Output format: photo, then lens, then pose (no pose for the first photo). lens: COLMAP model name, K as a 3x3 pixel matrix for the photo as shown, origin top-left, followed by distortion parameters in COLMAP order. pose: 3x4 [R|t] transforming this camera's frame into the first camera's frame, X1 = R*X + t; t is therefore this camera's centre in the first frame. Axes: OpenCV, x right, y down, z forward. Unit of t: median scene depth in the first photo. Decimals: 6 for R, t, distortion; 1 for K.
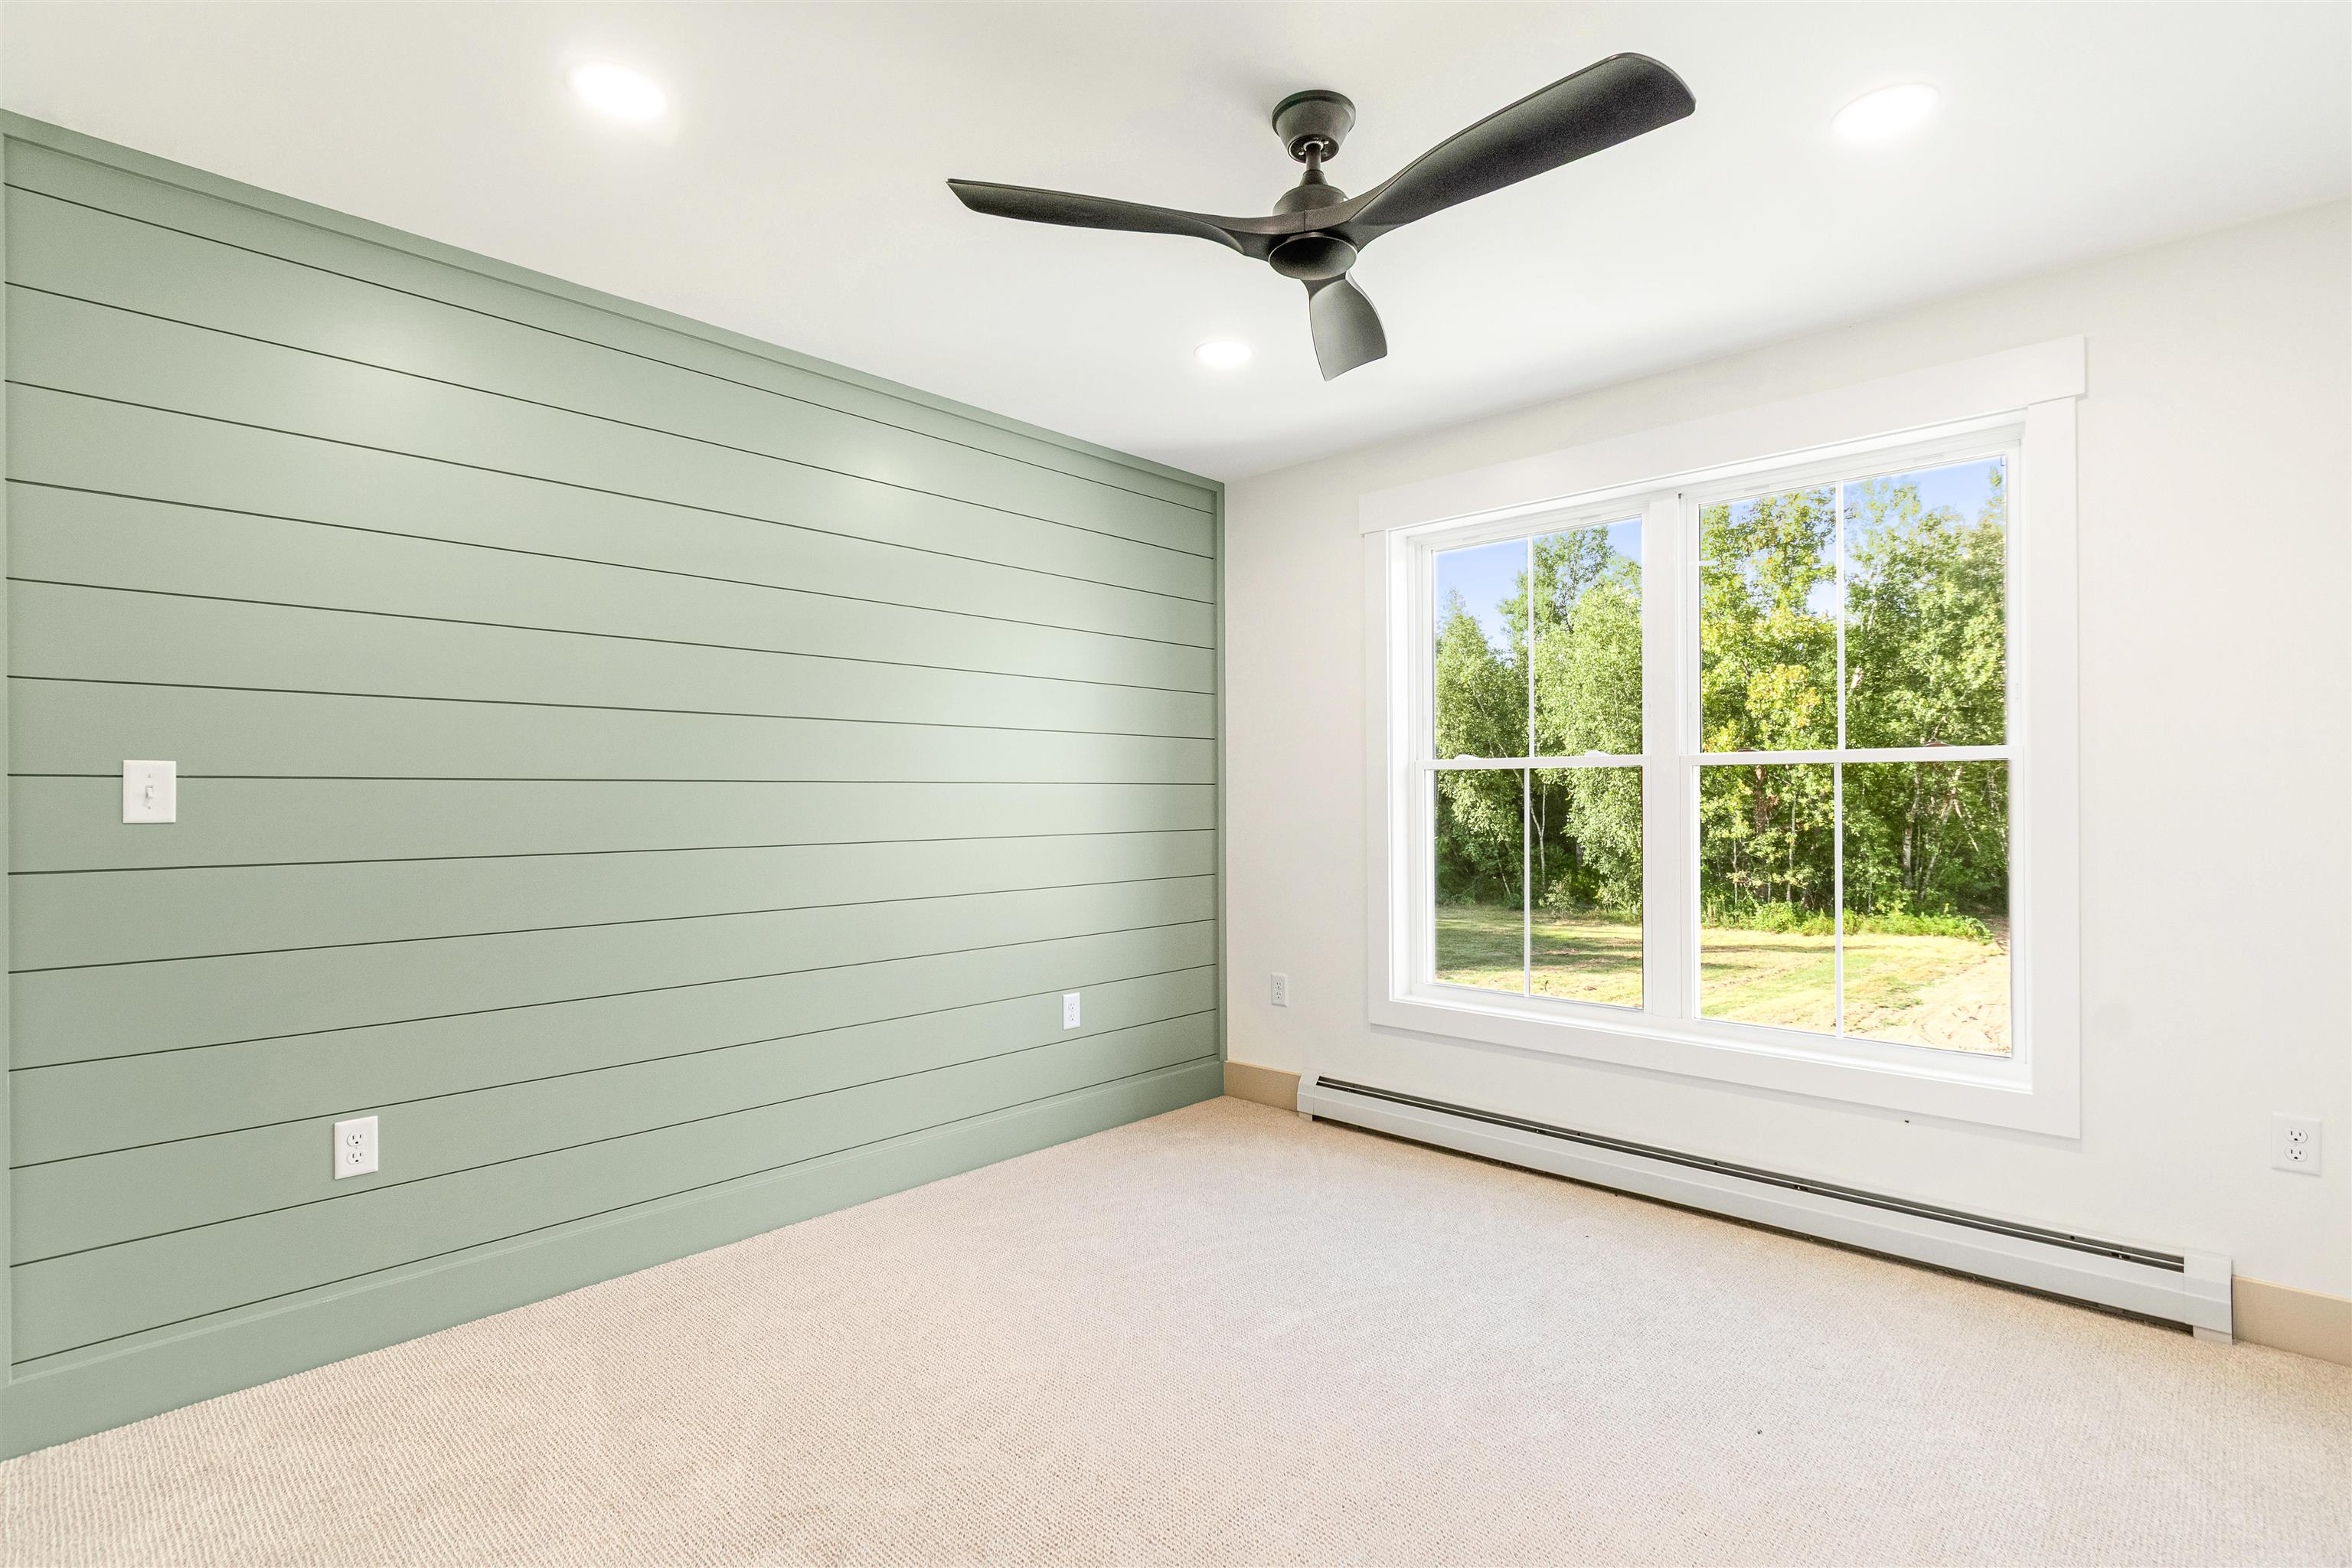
lens RADIAL K [[1135.6, 0, 1176.0], [0, 1135.6, 784.0], [0, 0, 1]] dist [-0.000917, -0.000425]
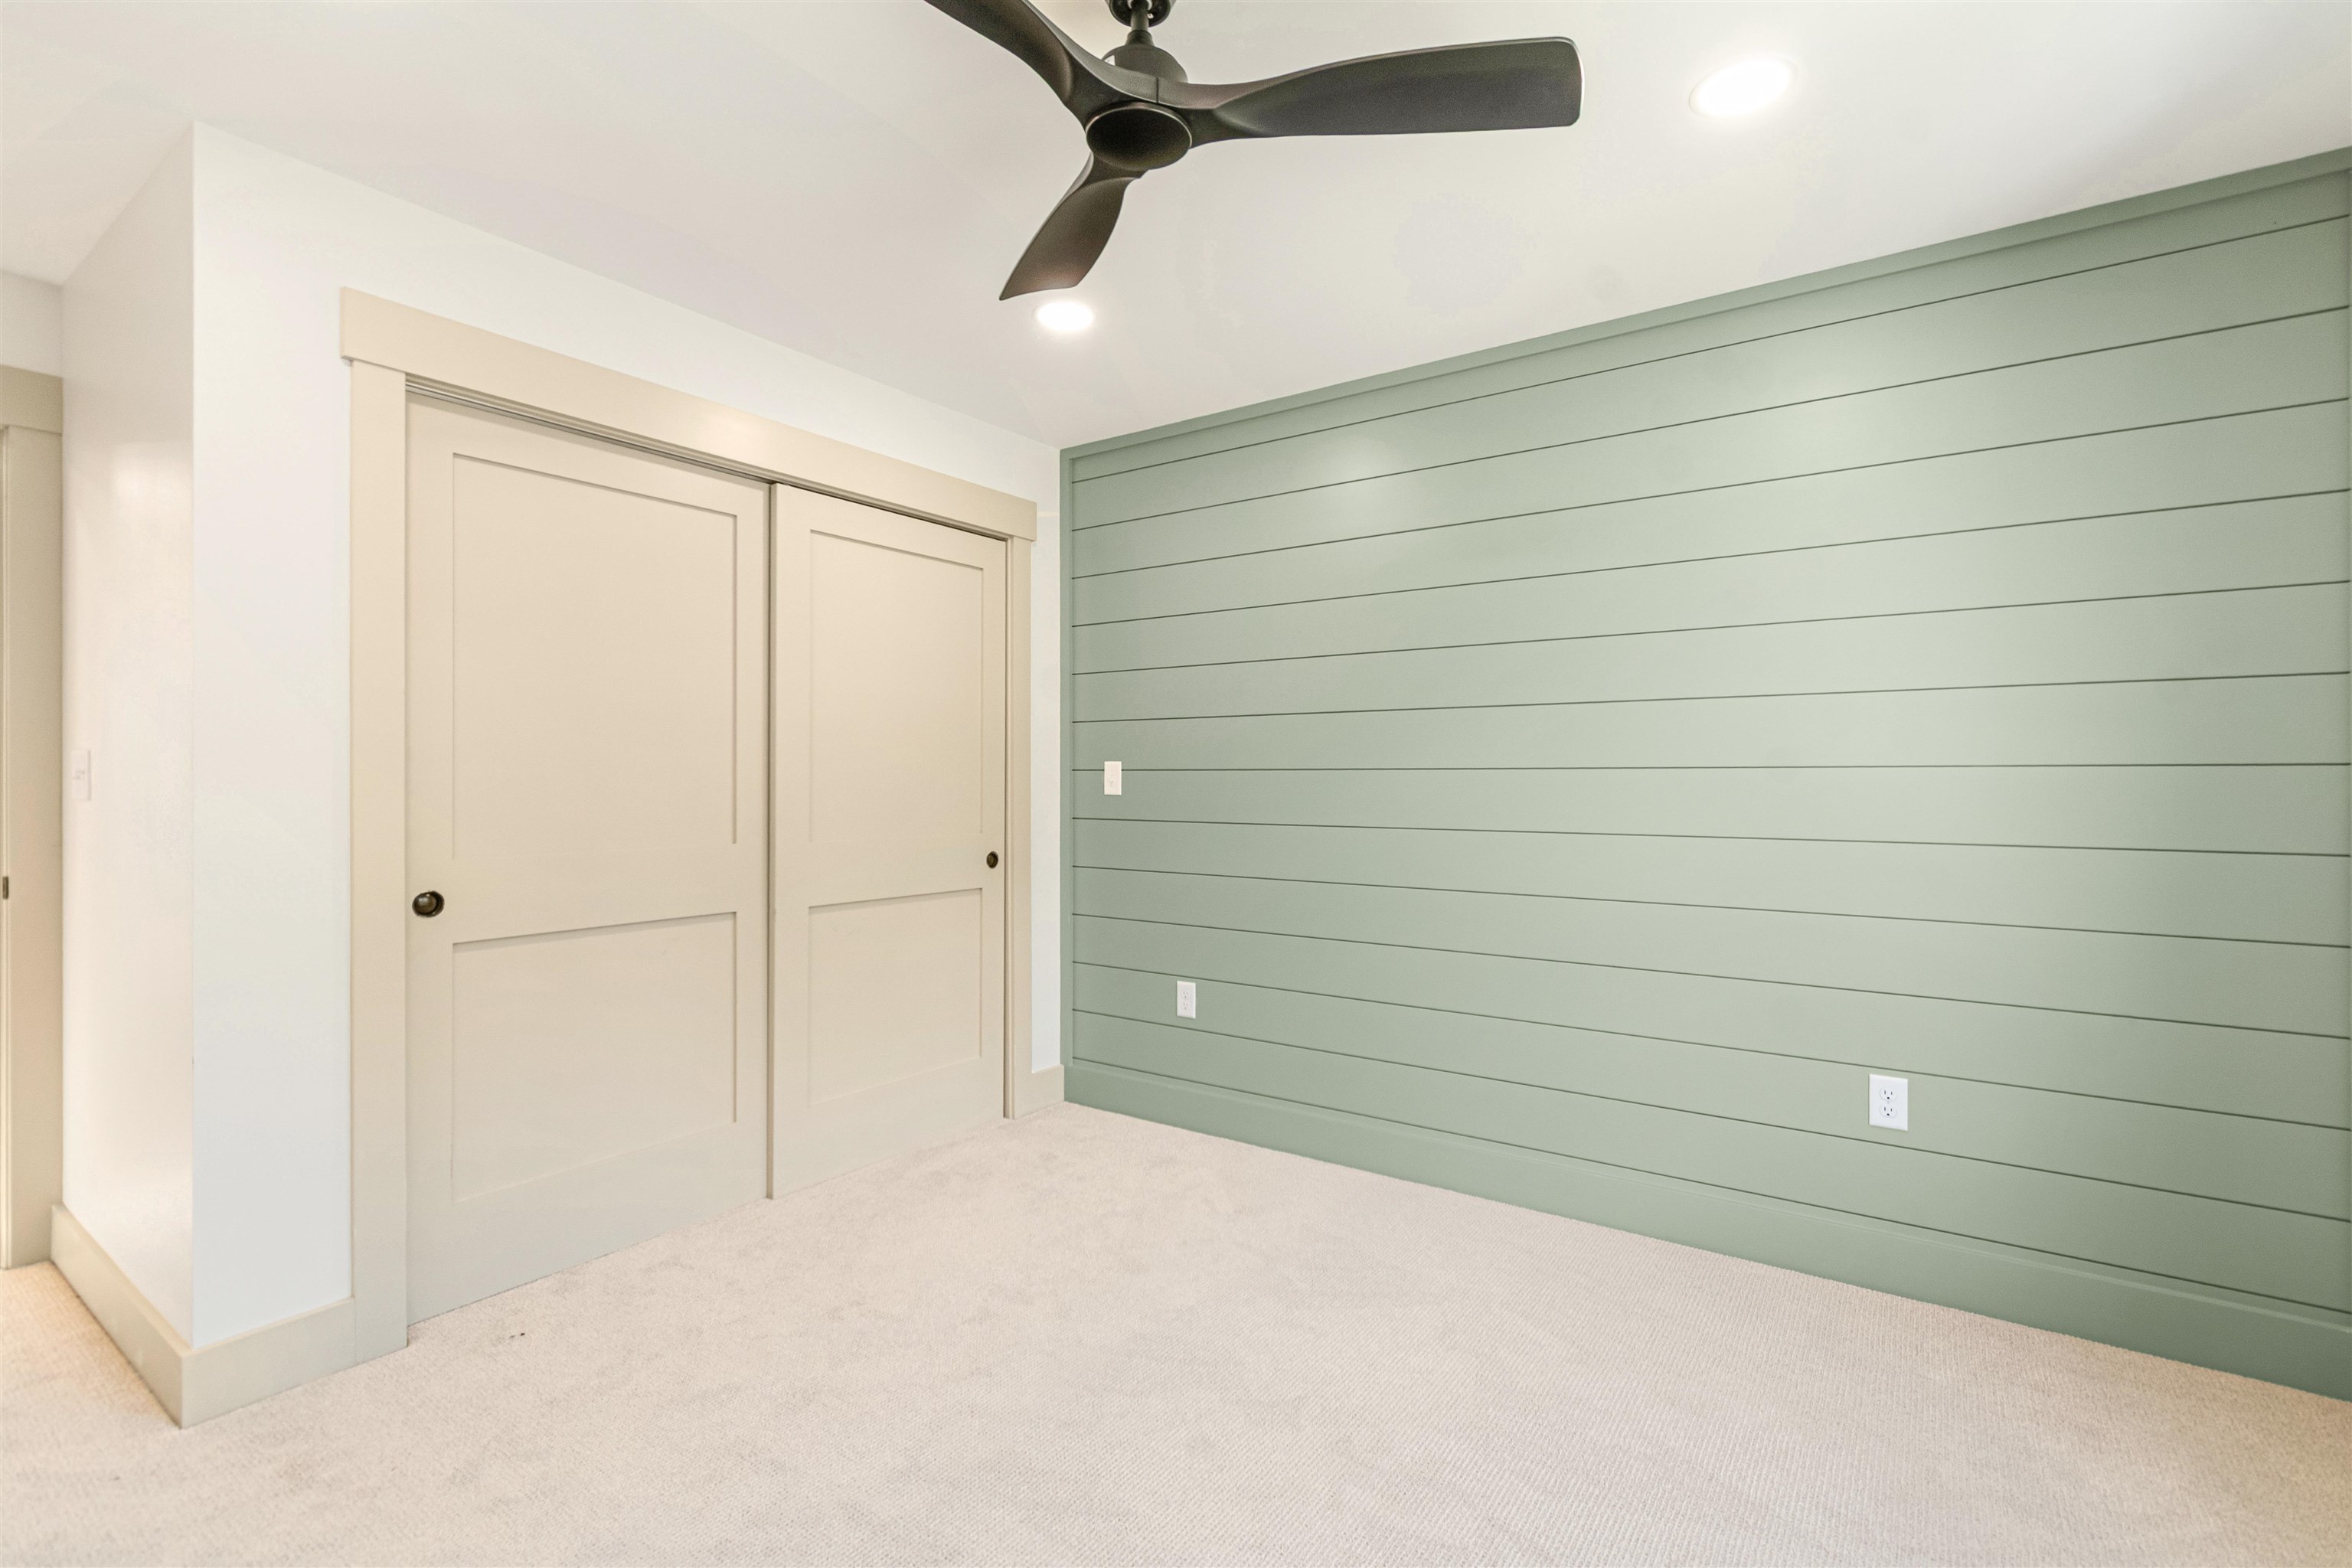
lens RADIAL K [[1067.0, 0, 1176.0], [0, 1067.0, 784.0], [0, 0, 1]] dist [-0.000565, -0.000783]
pose [[0.133711, 0.010911, -0.990960, 0.593272], [0.008378, 0.999891, 0.012140, -0.002500], [0.990985, -0.009925, 0.133605, 0.608547]]
